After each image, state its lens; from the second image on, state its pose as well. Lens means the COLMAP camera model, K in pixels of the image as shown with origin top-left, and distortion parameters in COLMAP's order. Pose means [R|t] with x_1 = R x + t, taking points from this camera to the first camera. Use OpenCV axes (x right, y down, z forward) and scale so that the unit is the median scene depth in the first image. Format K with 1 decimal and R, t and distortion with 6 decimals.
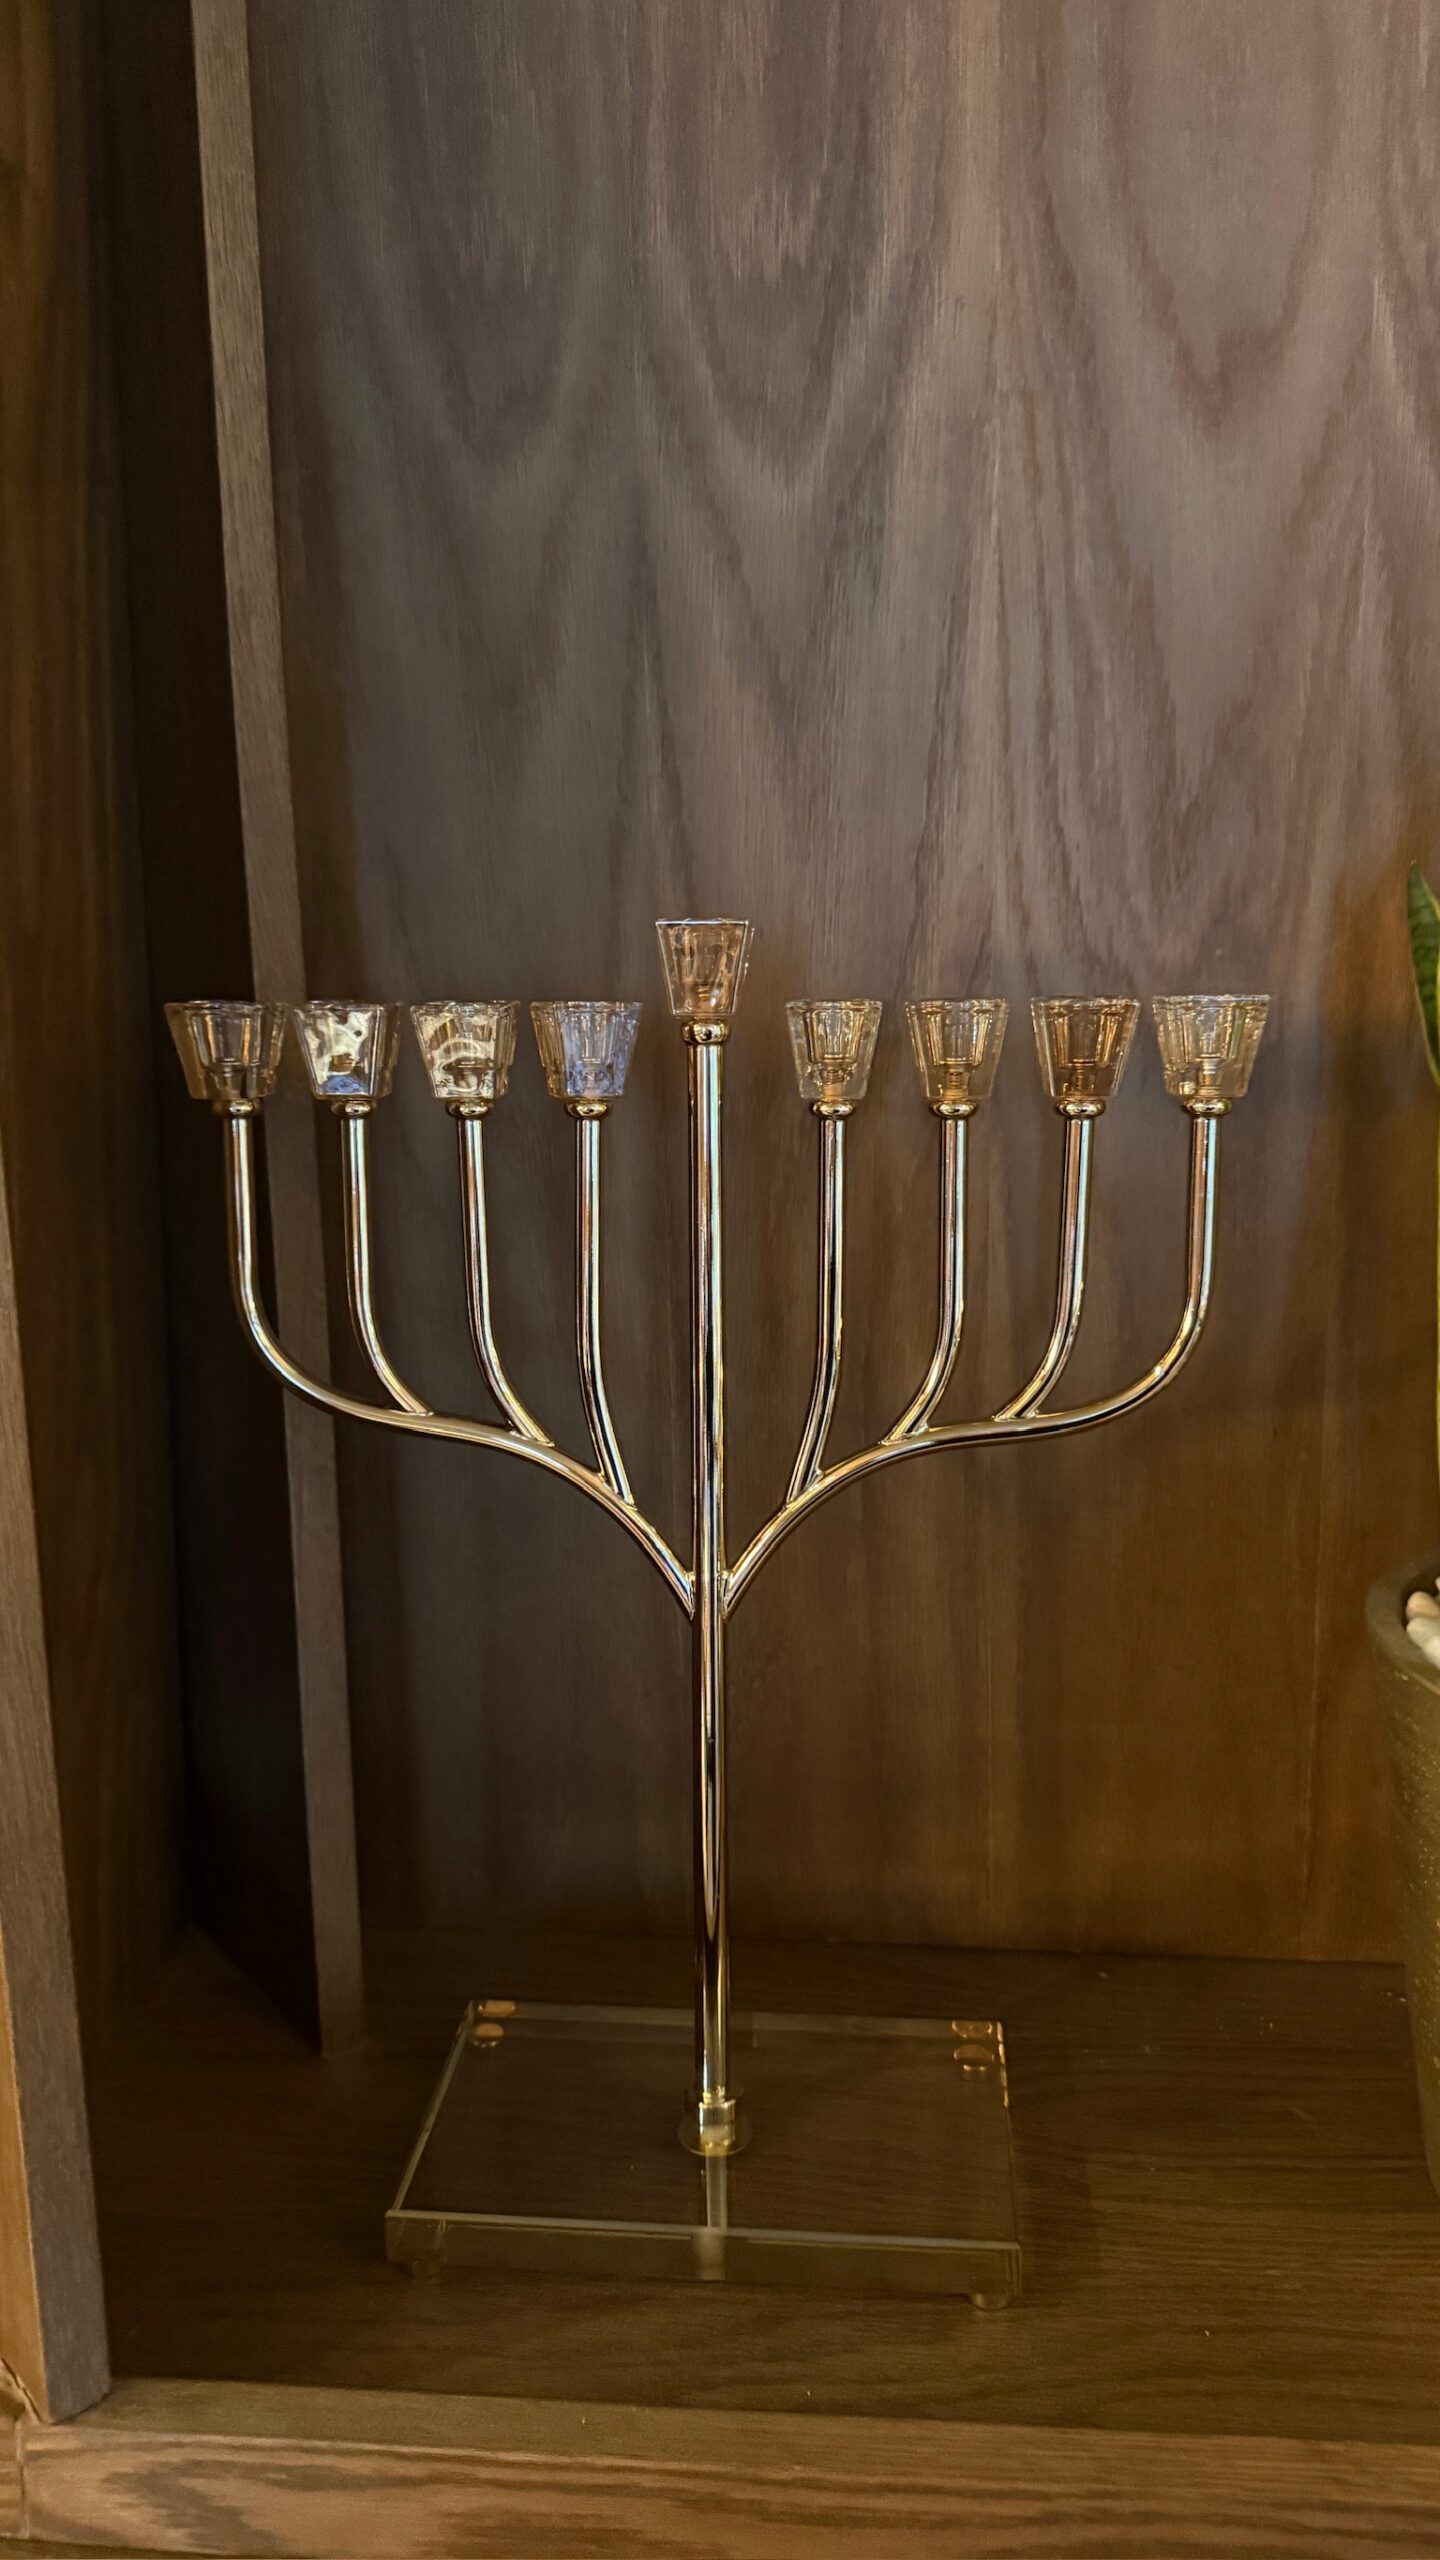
lens RADIAL K [[1836.2, 0, 720.0], [0, 1836.2, 1280.0], [0, 0, 1]] dist [0.006273, -0.023312]
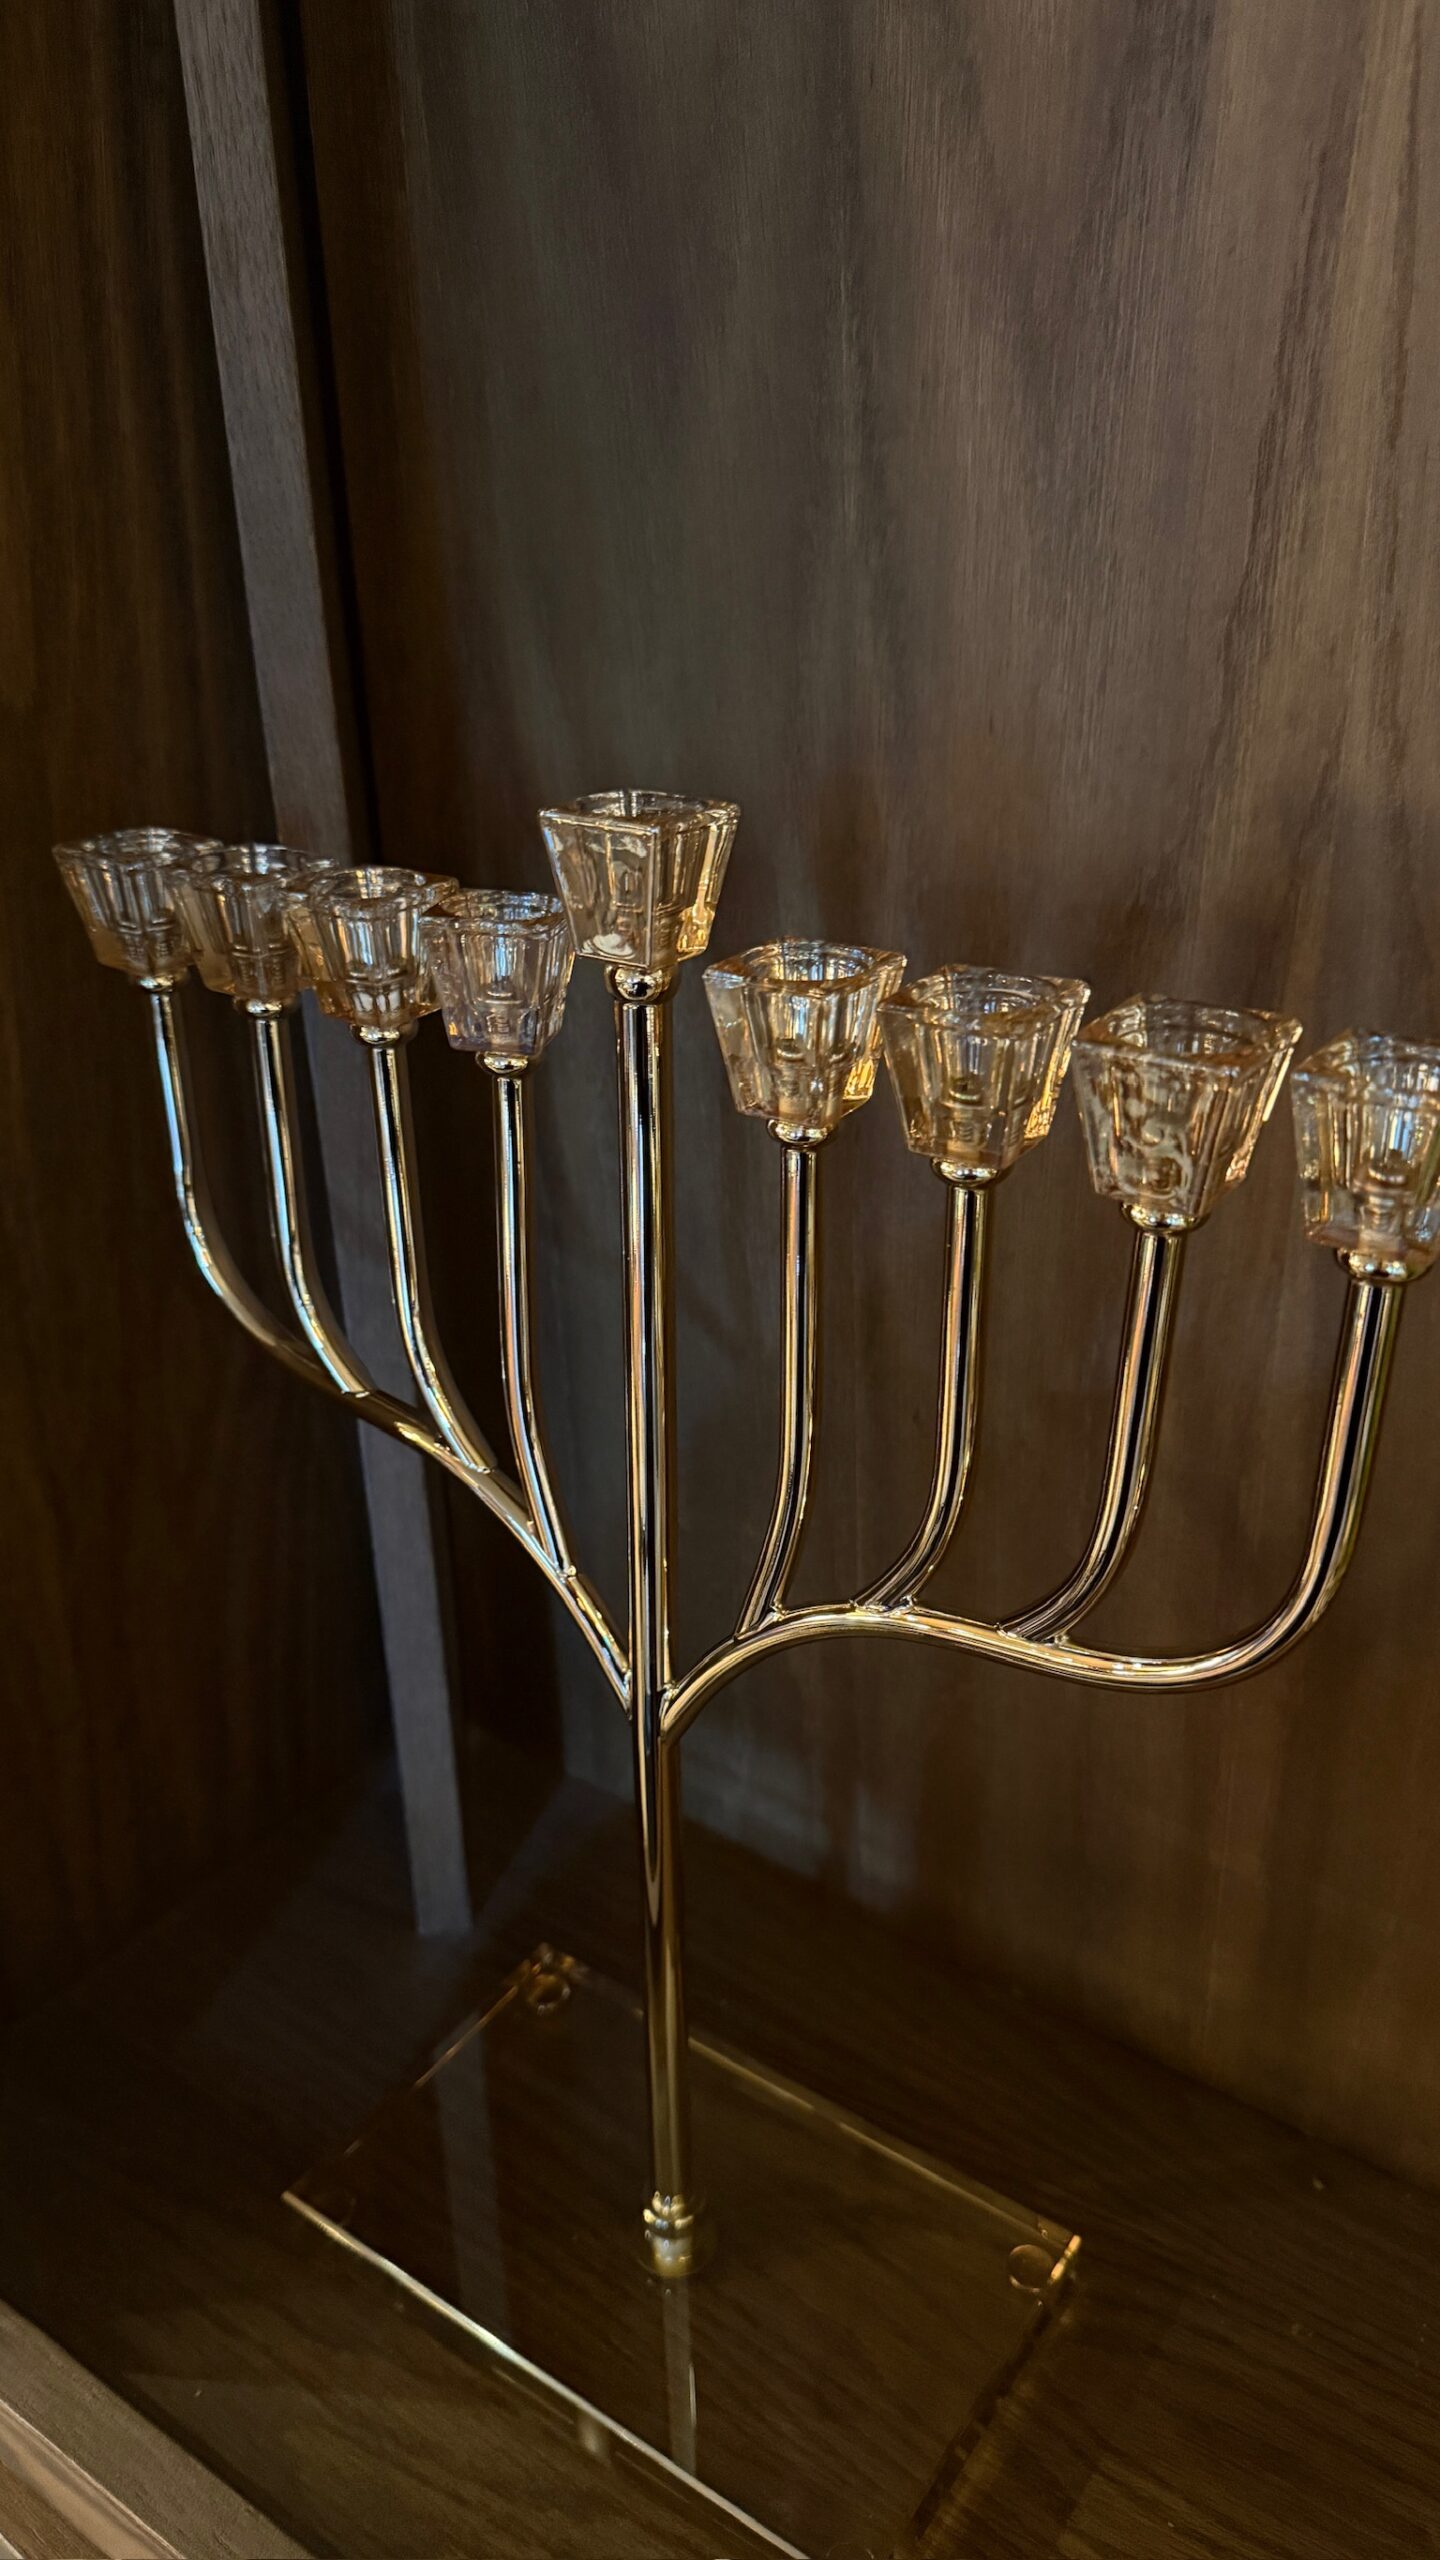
lens RADIAL K [[1882.8, 0, 704.1], [0, 1882.8, 1291.8], [0, 0, 1]] dist [-0.040124, 0.002406]
pose [[0.863473, 0.216830, -0.455411, 0.300745], [-0.078129, 0.949485, 0.303932, -0.207444], [0.498307, -0.226856, 0.836795, 0.379455]]
